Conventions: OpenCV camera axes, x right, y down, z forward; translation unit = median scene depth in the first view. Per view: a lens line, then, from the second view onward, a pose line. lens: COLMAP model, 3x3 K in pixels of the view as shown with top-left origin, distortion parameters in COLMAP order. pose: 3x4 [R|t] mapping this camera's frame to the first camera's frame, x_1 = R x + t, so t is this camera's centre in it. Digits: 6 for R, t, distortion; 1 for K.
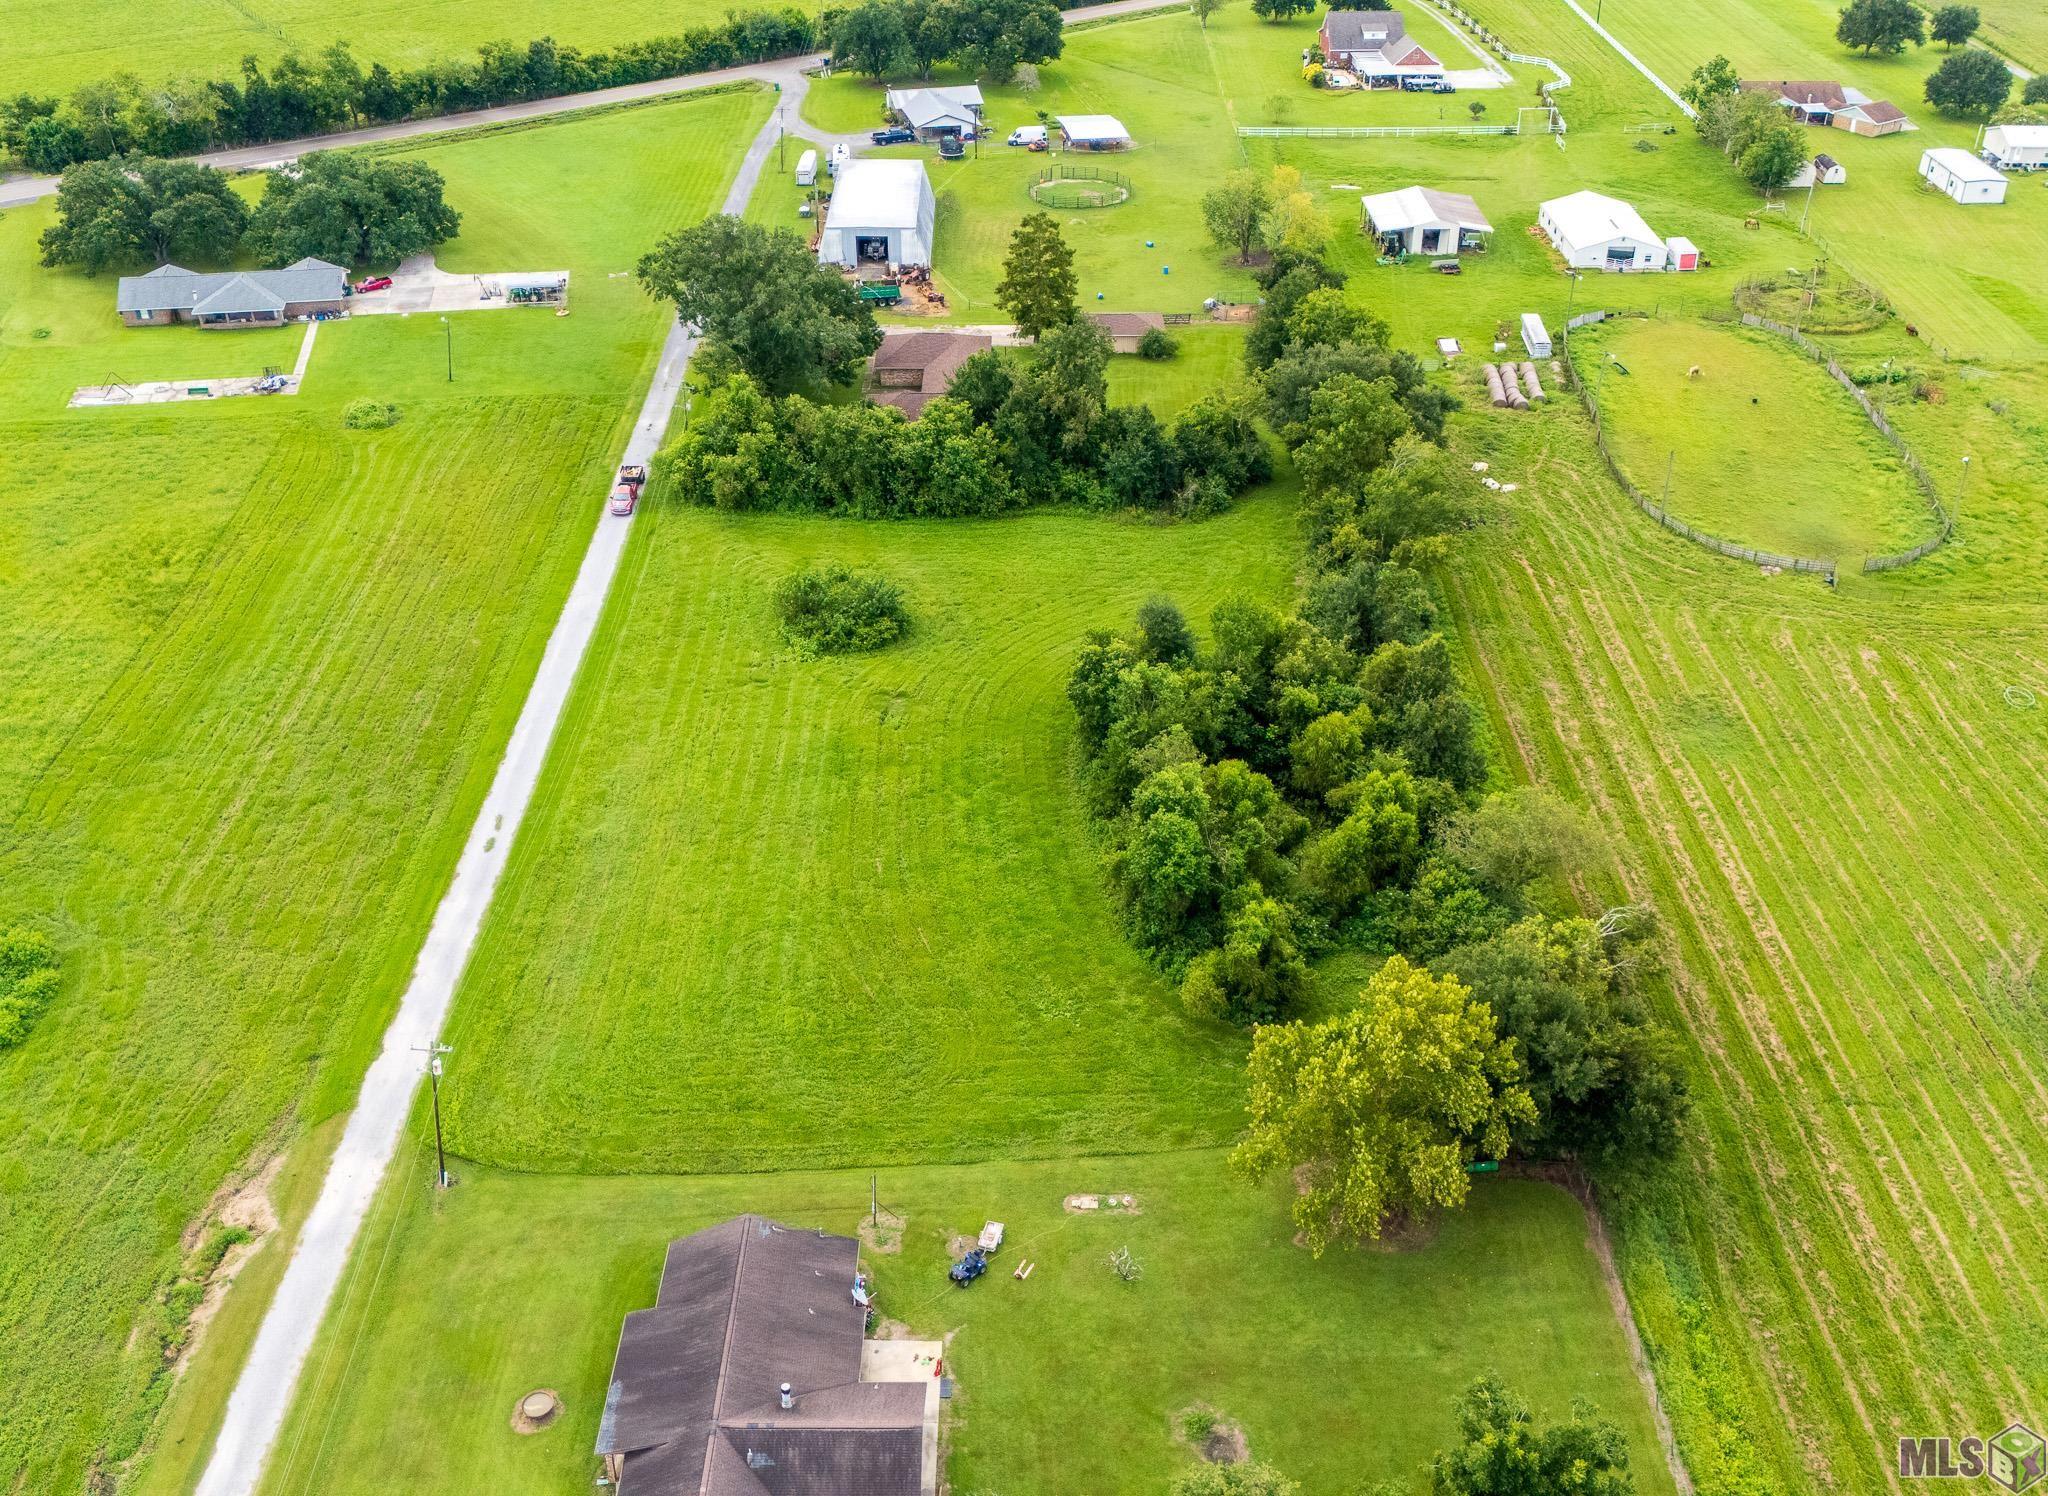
lens RADIAL K [[1939.8, 0, 1024.0], [0, 1939.8, 748.0], [0, 0, 1]] dist [0.026225, 0.005783]
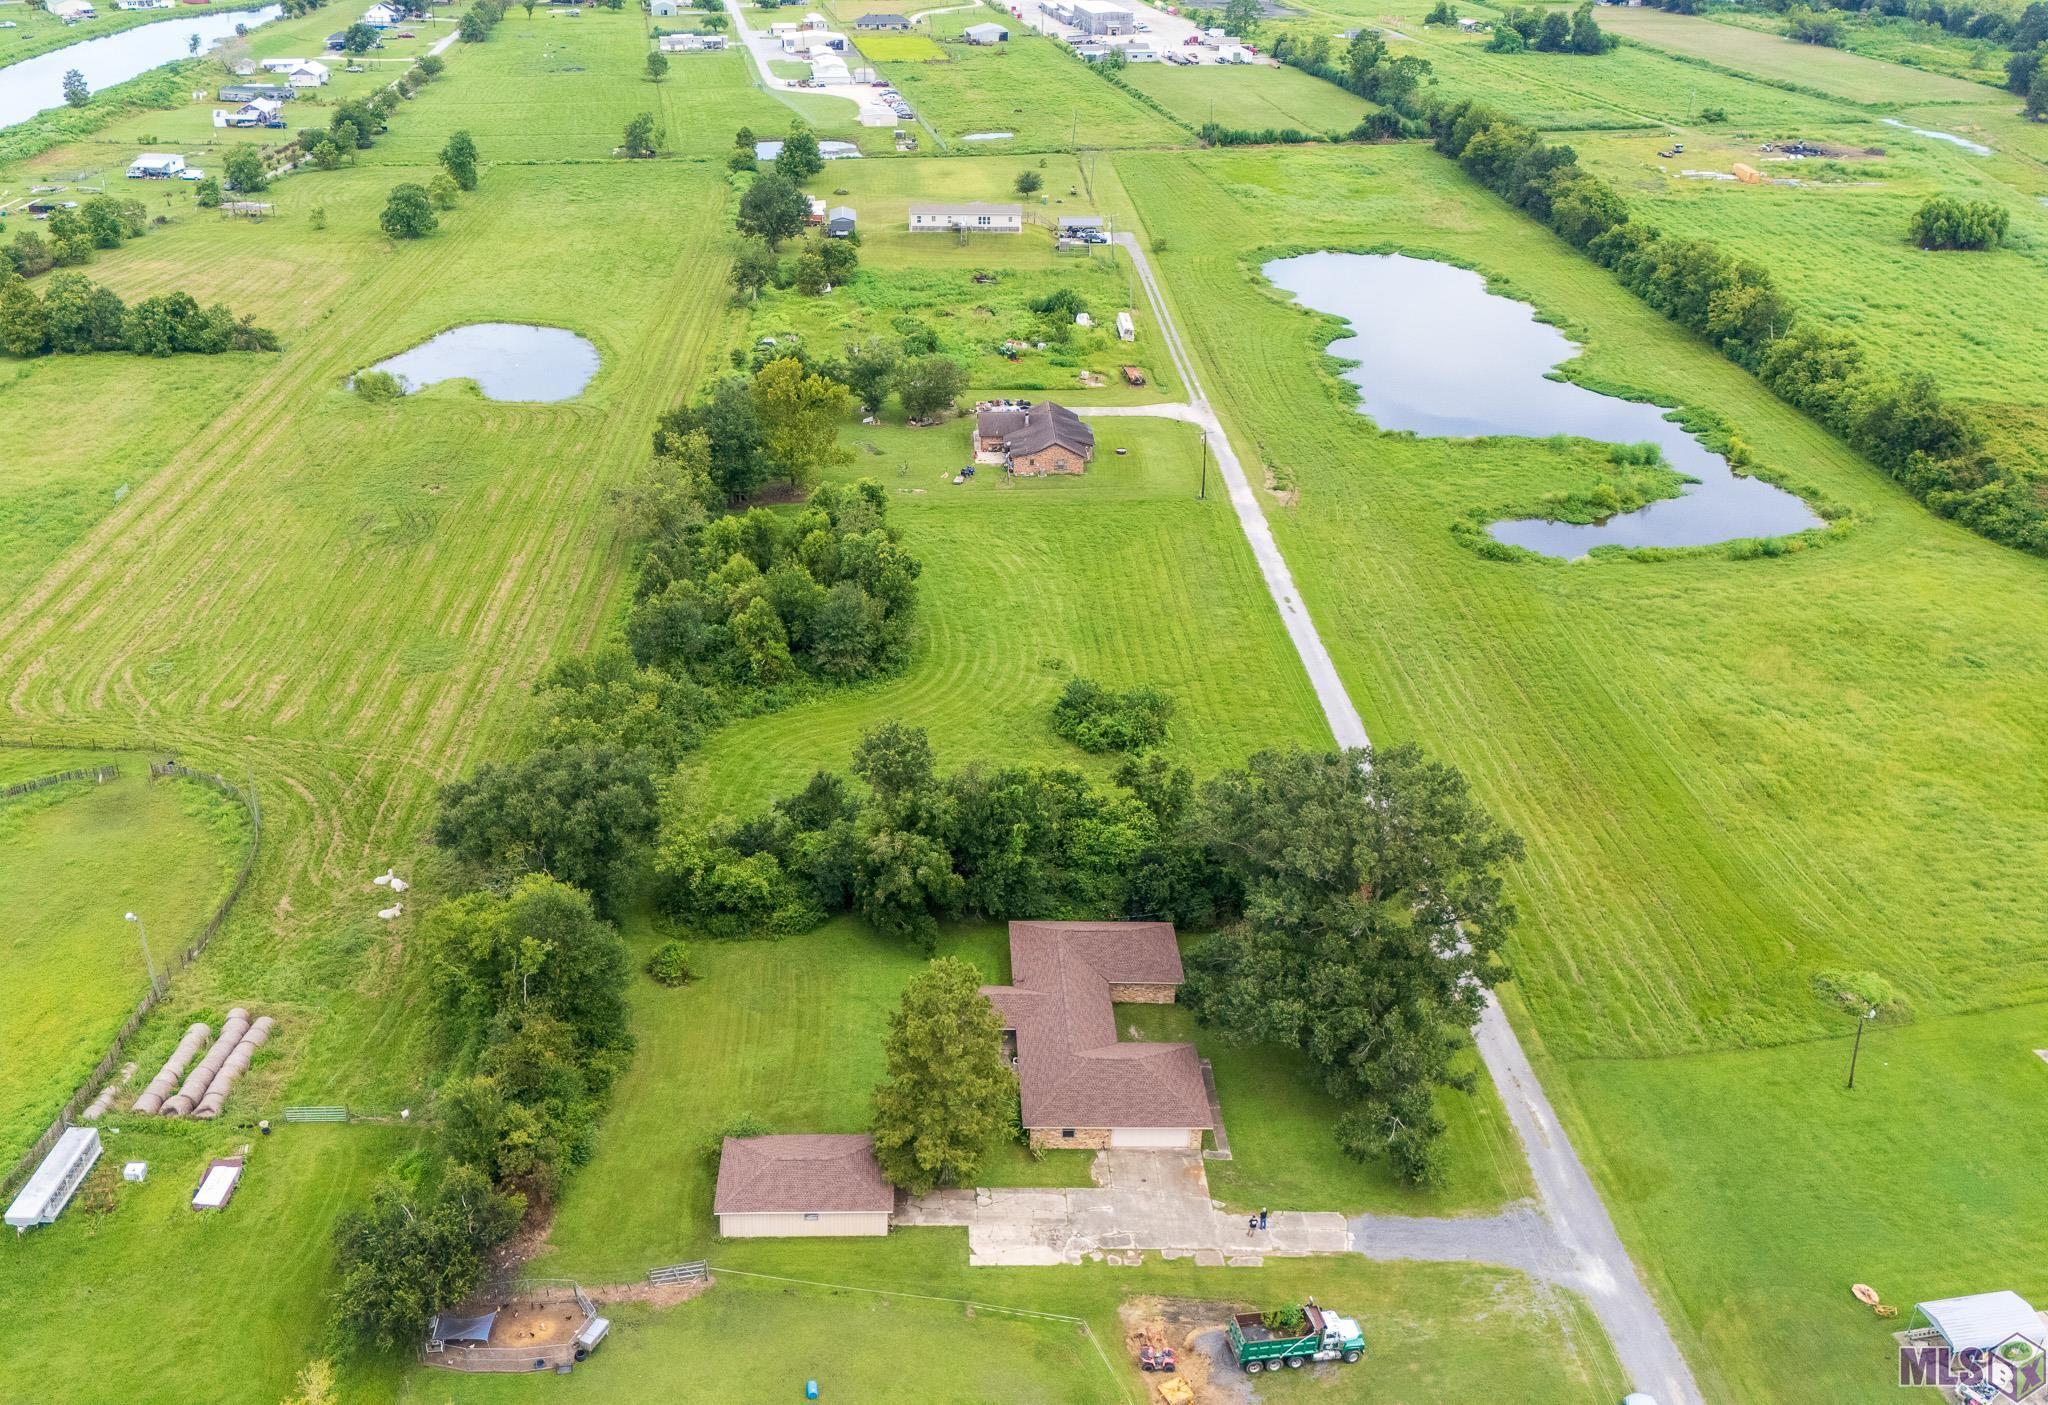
lens RADIAL K [[1807.4, 0, 960.7], [0, 1807.4, 704.1], [0, 0, 1]] dist [0.094276, -0.134373]
pose [[-0.999779, -0.006100, -0.020141, 0.013480], [-0.020447, 0.508070, 0.861073, -0.779539], [0.004981, 0.861294, -0.508083, 1.210575]]
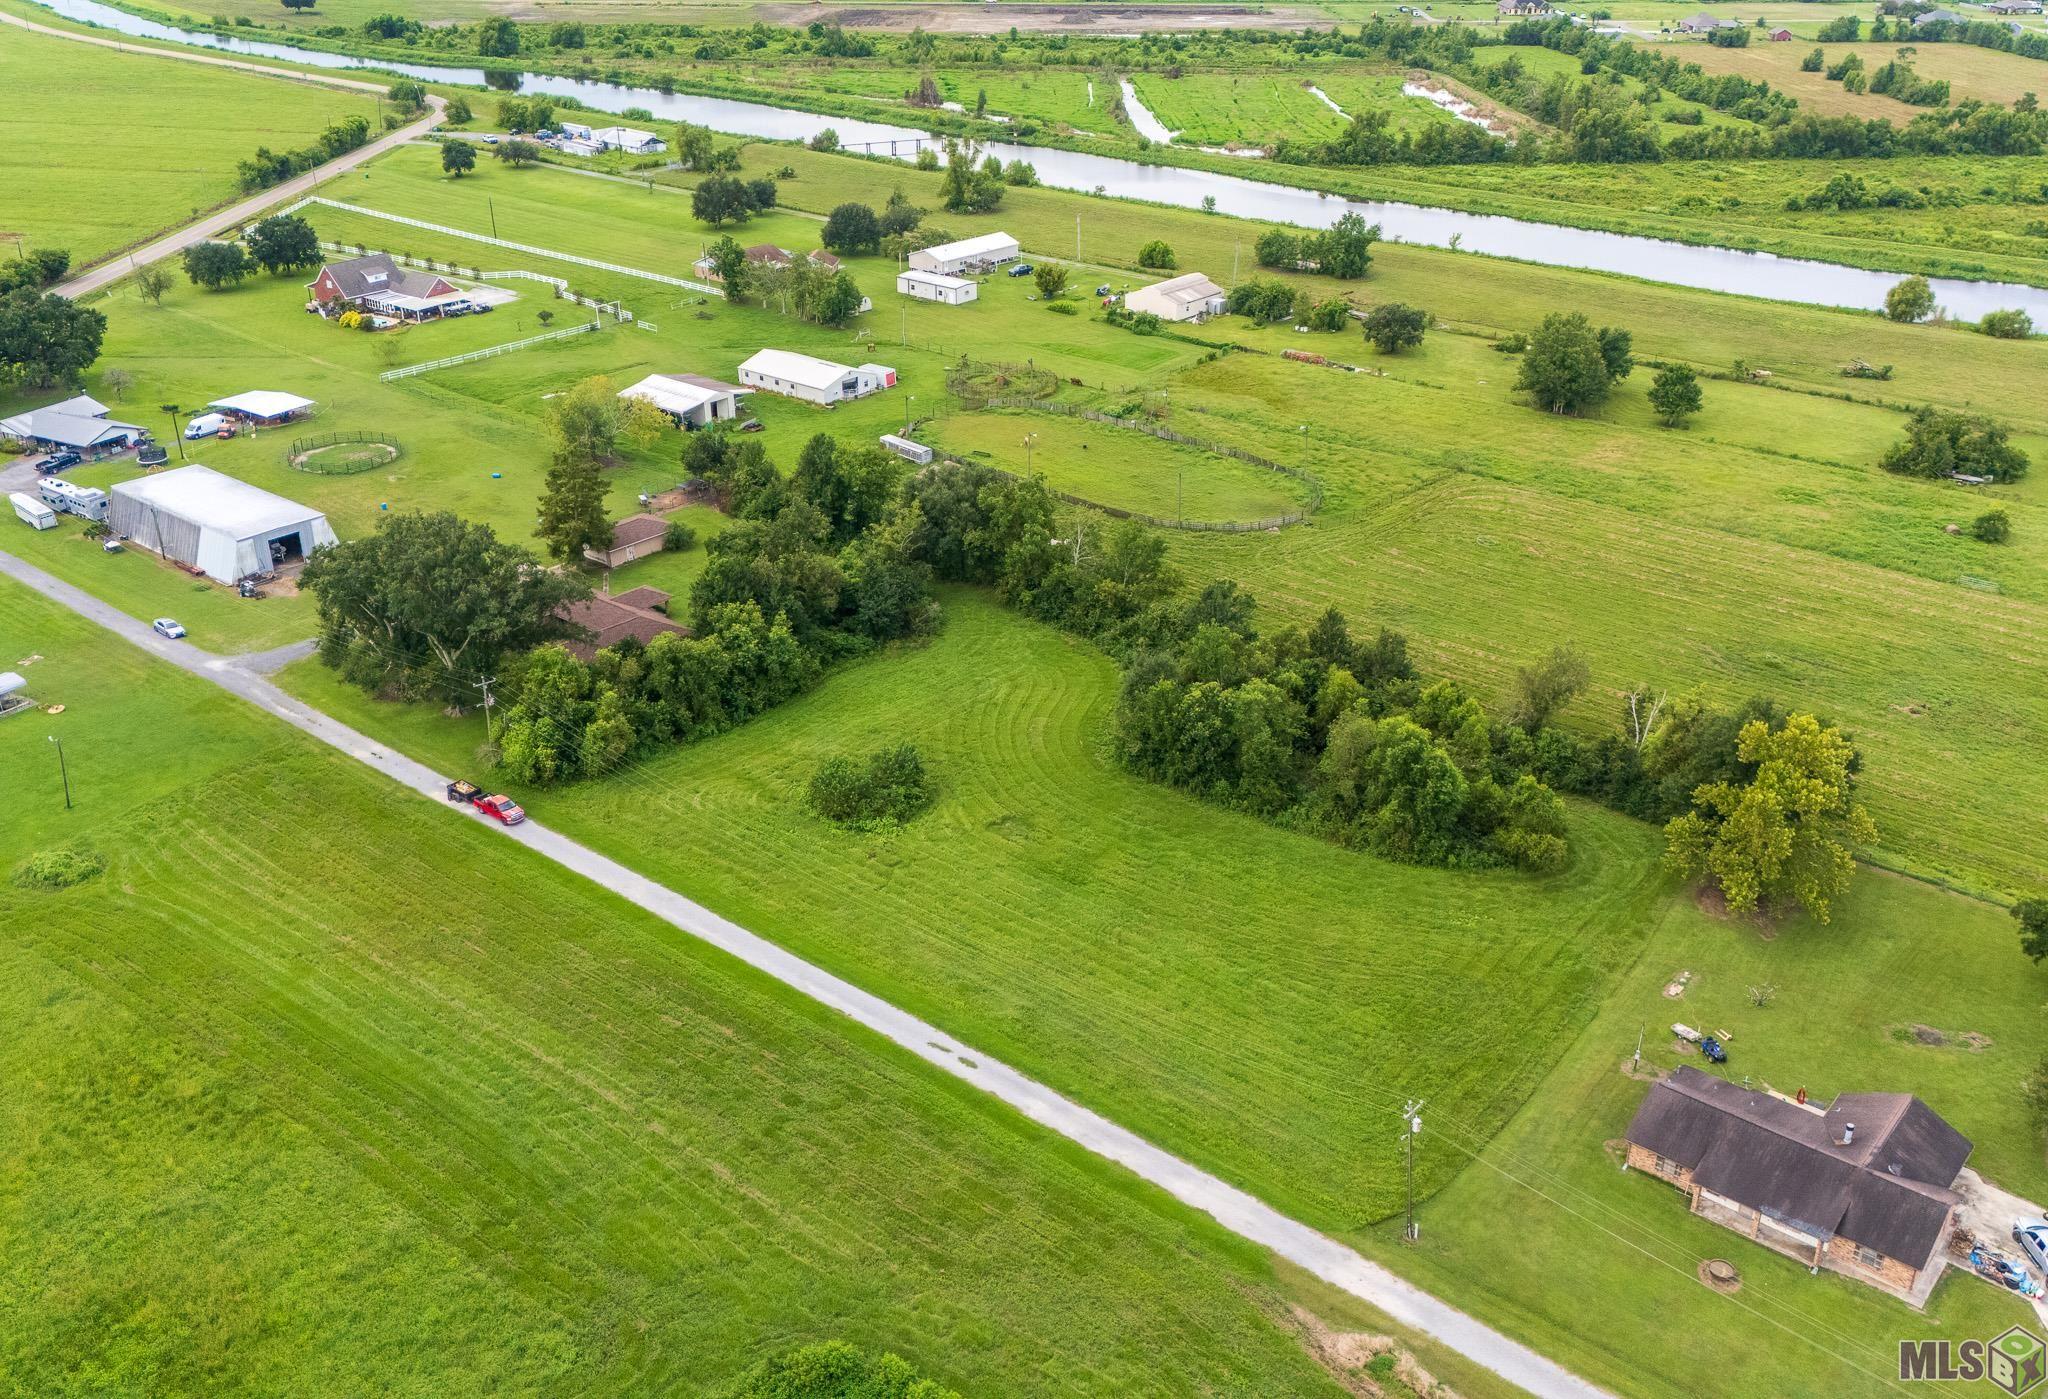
lens RADIAL K [[1825.1, 0, 1024.0], [0, 1825.1, 699.5], [0, 0, 1]] dist [0.064548, -0.095234]
pose [[0.645076, -0.336385, 0.686092, -0.559633], [0.413033, 0.908912, 0.057291, -0.108880], [-0.642869, 0.246422, 0.725256, 0.163710]]
